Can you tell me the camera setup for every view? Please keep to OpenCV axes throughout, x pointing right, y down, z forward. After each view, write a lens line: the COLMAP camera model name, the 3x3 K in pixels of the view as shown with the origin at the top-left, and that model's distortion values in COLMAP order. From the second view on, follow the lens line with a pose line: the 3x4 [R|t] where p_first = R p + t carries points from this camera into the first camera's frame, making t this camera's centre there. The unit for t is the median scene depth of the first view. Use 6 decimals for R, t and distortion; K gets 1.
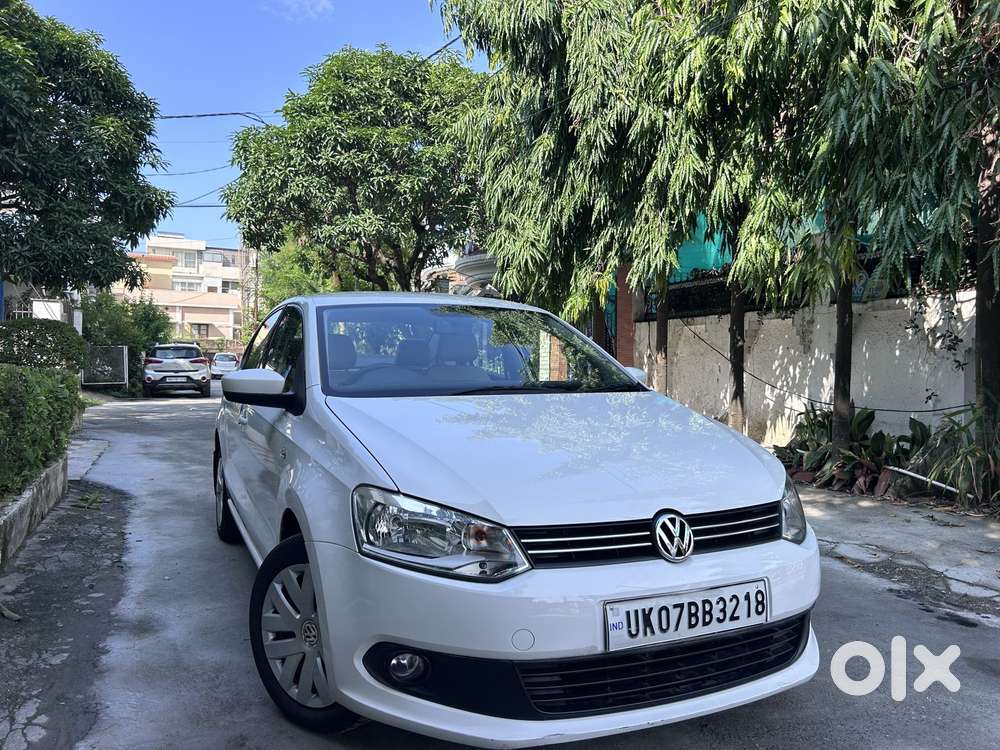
lens RADIAL K [[762.9, 0, 495.0], [0, 762.9, 377.2], [0, 0, 1]] dist [0.040566, -0.036804]
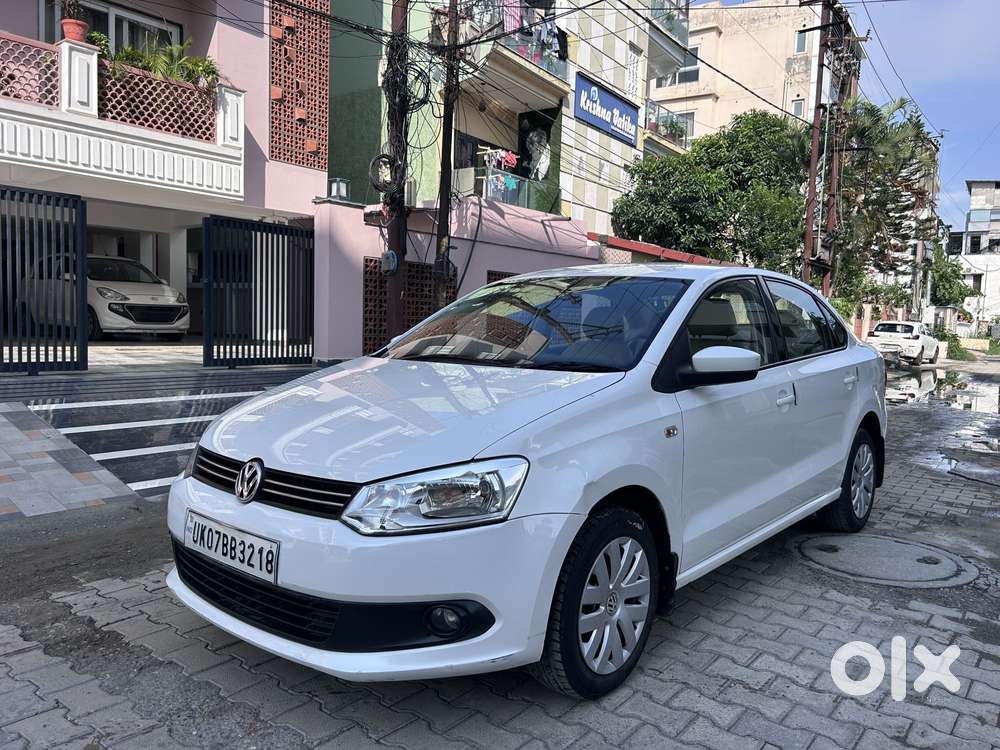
lens RADIAL K [[760.1, 0, 501.0], [0, 760.1, 372.5], [0, 0, 1]] dist [0.040780, -0.002455]
pose [[0.416534, 0.076907, -0.905861, 1.476004], [-0.044032, 0.996953, 0.064394, -0.048024], [0.908053, 0.013064, 0.418651, 0.889475]]
